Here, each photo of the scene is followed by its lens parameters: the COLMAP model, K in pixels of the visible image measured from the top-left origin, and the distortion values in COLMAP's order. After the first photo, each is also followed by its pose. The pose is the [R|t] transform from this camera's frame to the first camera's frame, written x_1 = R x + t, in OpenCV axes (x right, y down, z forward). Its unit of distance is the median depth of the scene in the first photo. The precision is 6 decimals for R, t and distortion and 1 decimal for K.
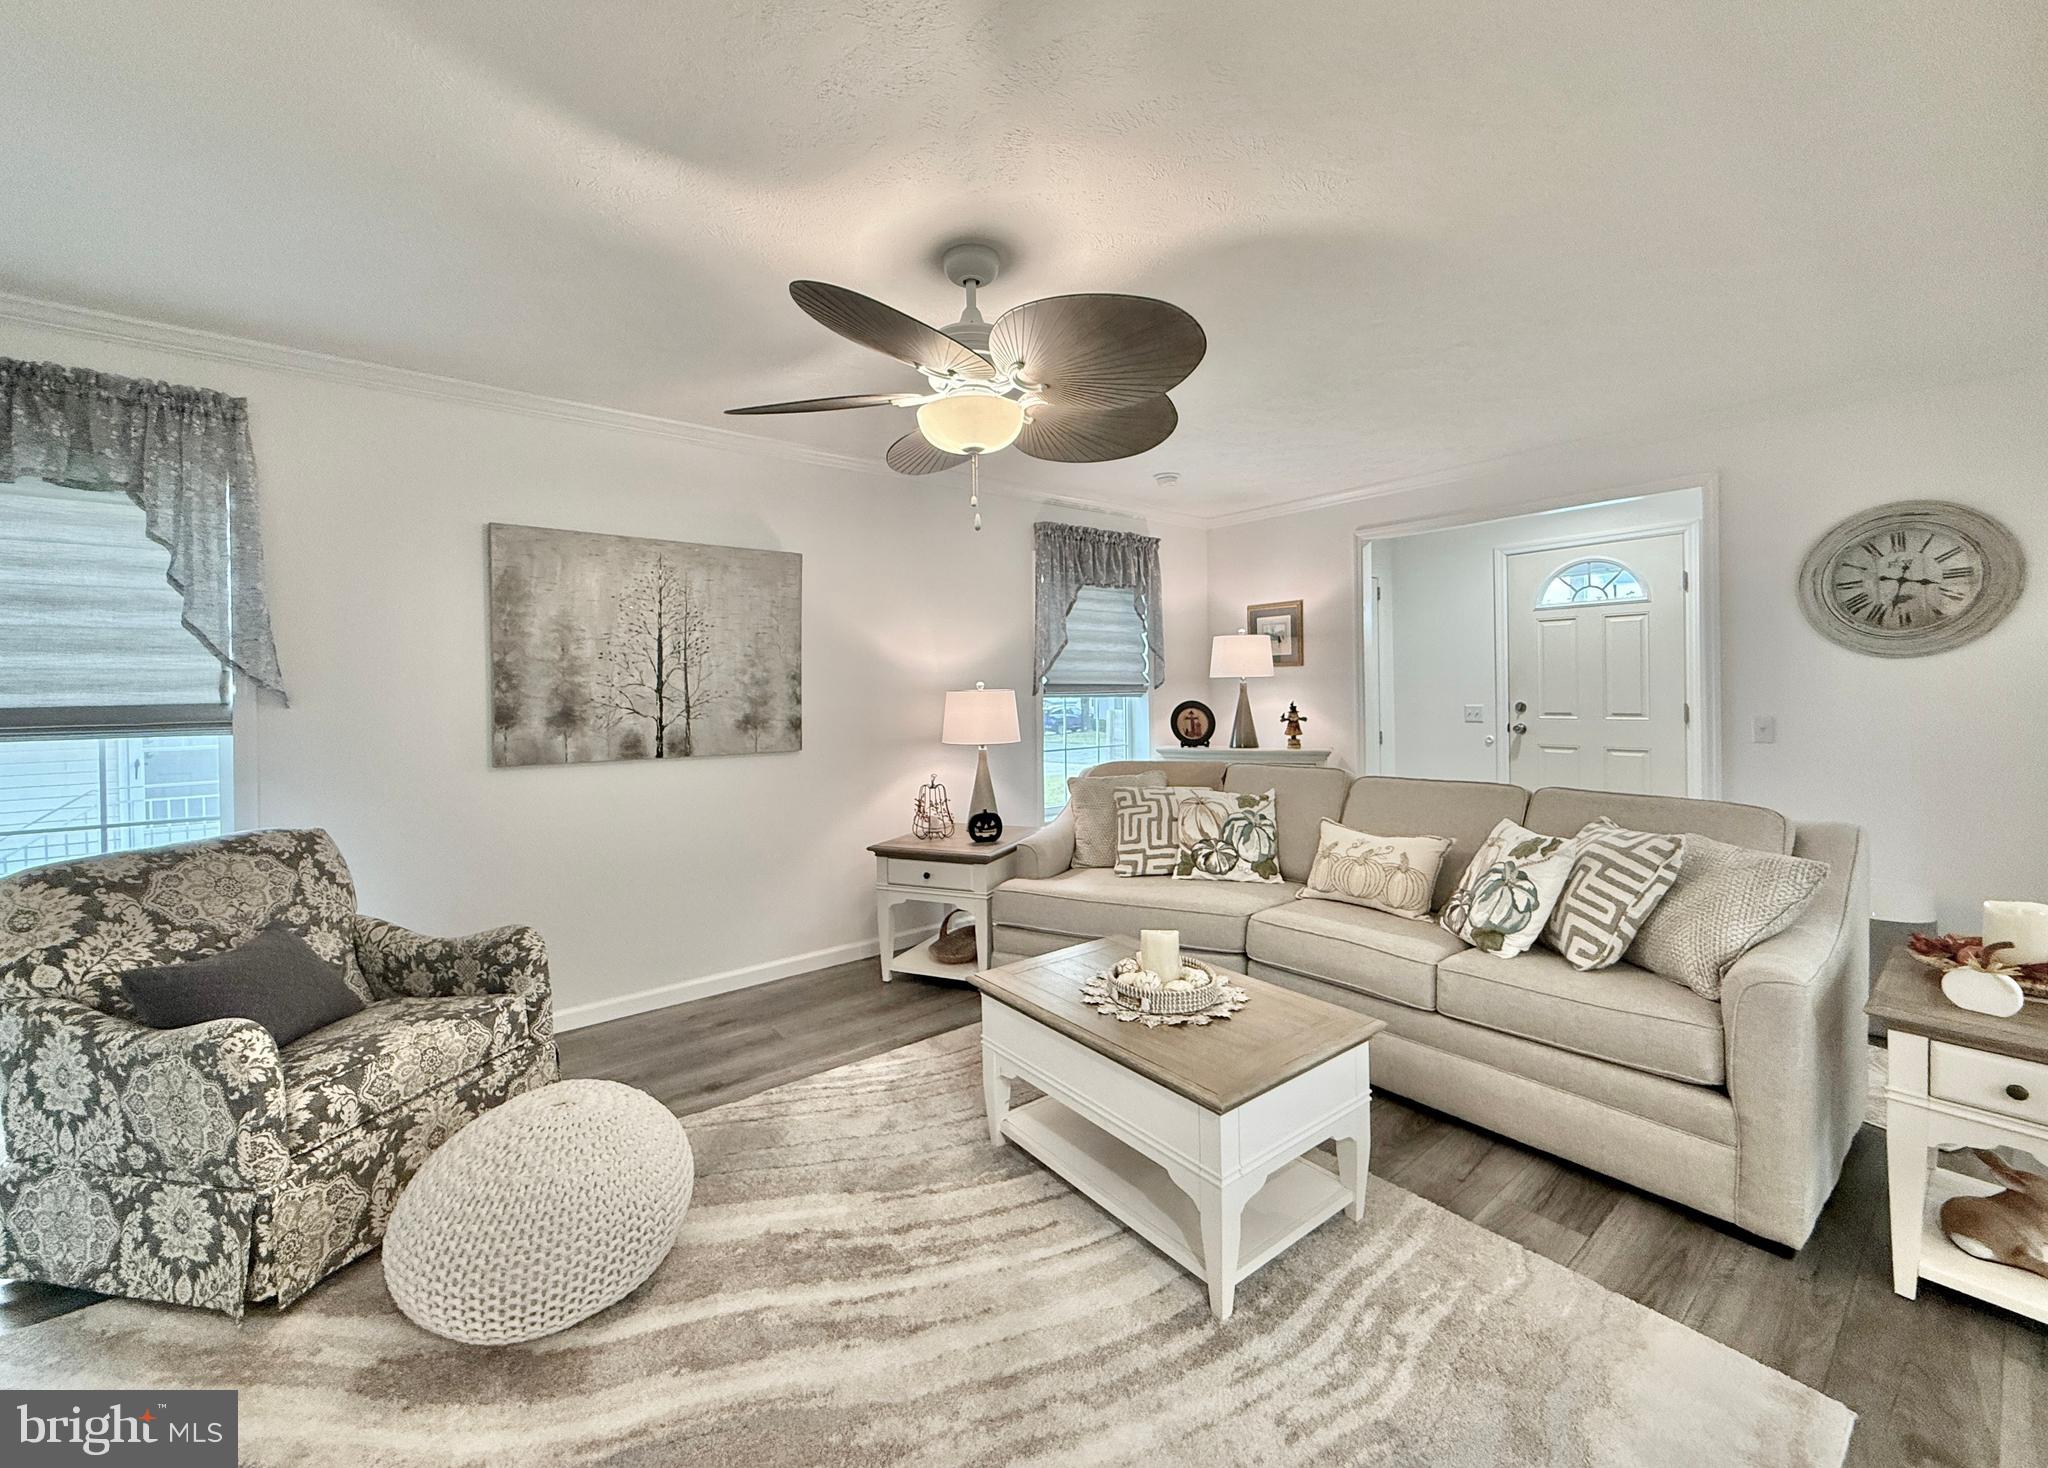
lens RADIAL K [[835.6, 0, 1018.9], [0, 835.6, 698.1], [0, 0, 1]] dist [-0.001302, 0.000105]
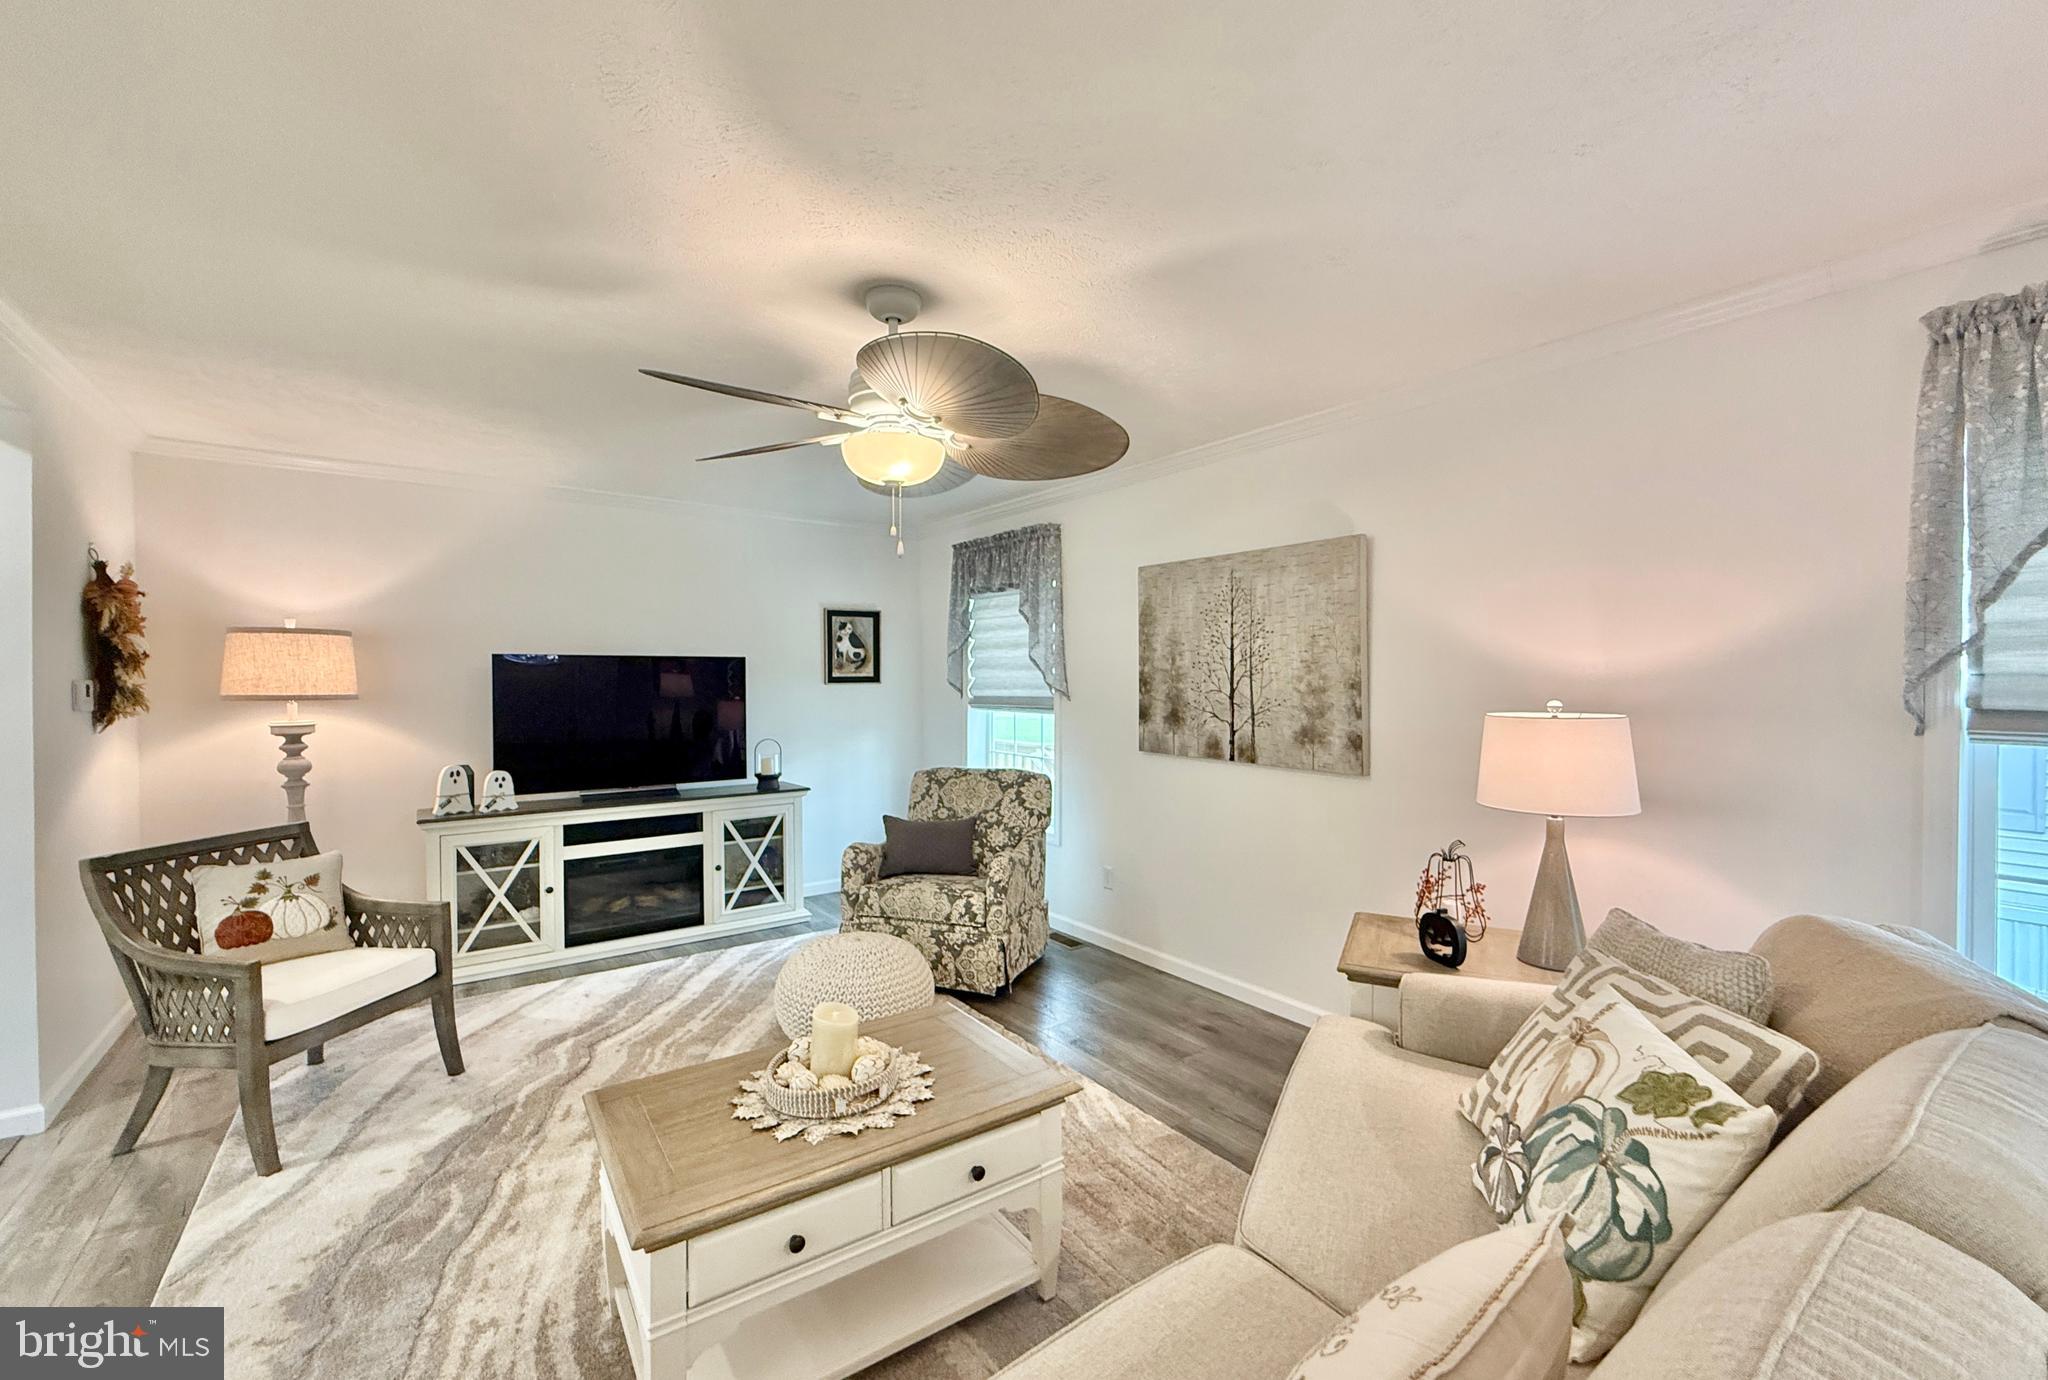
lens RADIAL K [[839.7, 0, 1022.3], [0, 839.7, 680.9], [0, 0, 1]] dist [-0.000340, -0.000030]
pose [[-0.052823, 0.016181, -0.998473, 0.640094], [-0.012153, 0.999784, 0.016845, -0.044039], [0.998530, 0.013025, -0.052615, 0.792462]]
